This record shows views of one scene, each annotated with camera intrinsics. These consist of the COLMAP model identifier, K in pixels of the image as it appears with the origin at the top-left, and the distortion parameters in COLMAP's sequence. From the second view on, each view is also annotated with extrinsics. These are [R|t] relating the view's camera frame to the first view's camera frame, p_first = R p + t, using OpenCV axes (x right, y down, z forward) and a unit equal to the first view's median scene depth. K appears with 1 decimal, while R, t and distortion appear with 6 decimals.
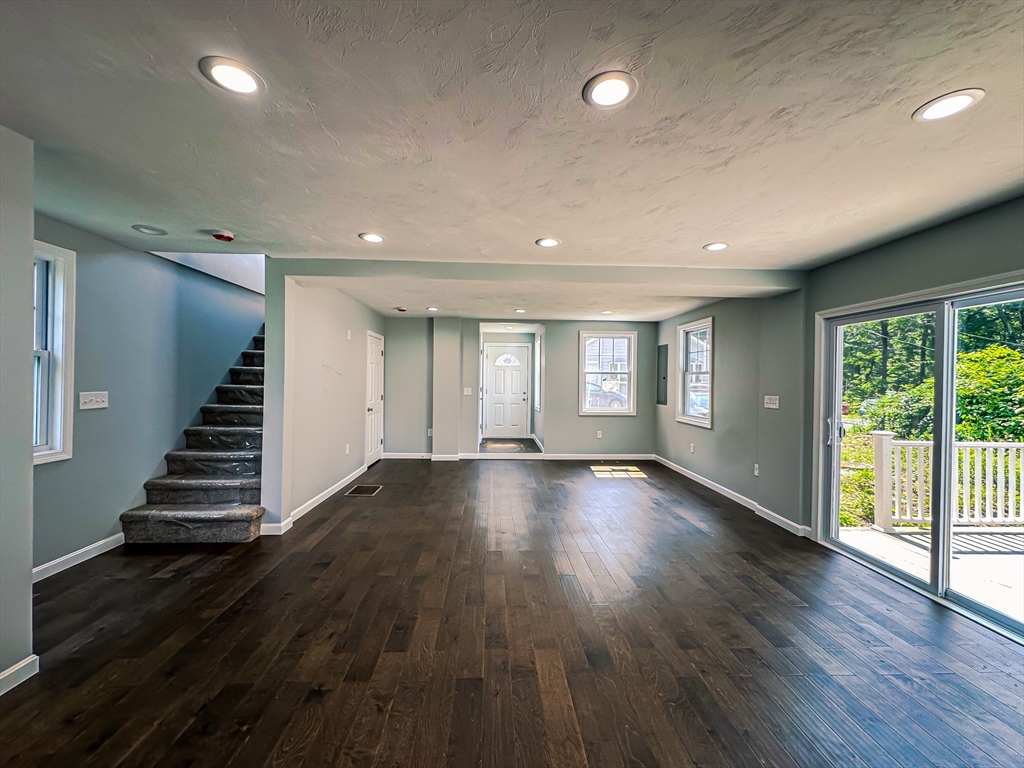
lens RADIAL K [[406.7, 0, 512.0], [0, 406.7, 384.0], [0, 0, 1]] dist [-0.000990, -0.000053]
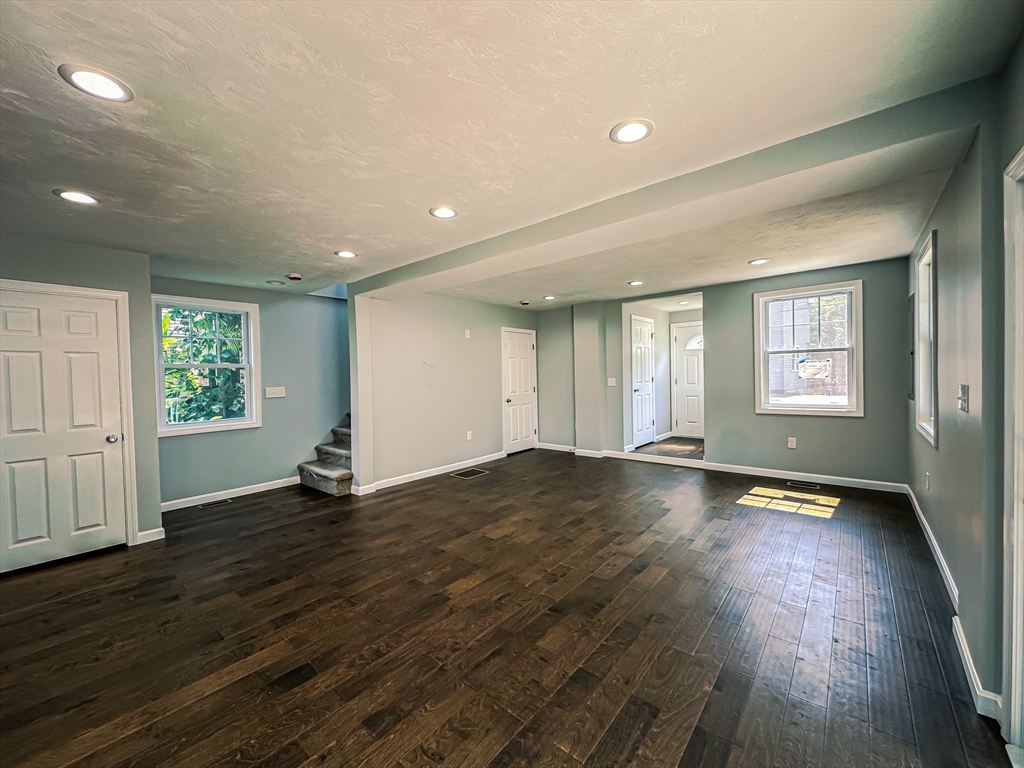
lens RADIAL K [[406.7, 0, 512.0], [0, 406.7, 384.0], [0, 0, 1]] dist [-0.000990, -0.000053]
pose [[0.732271, -0.013578, -0.680878, 0.391188], [0.027814, 0.999563, 0.009981, 0.008004], [0.680445, -0.026247, 0.732329, 0.223251]]
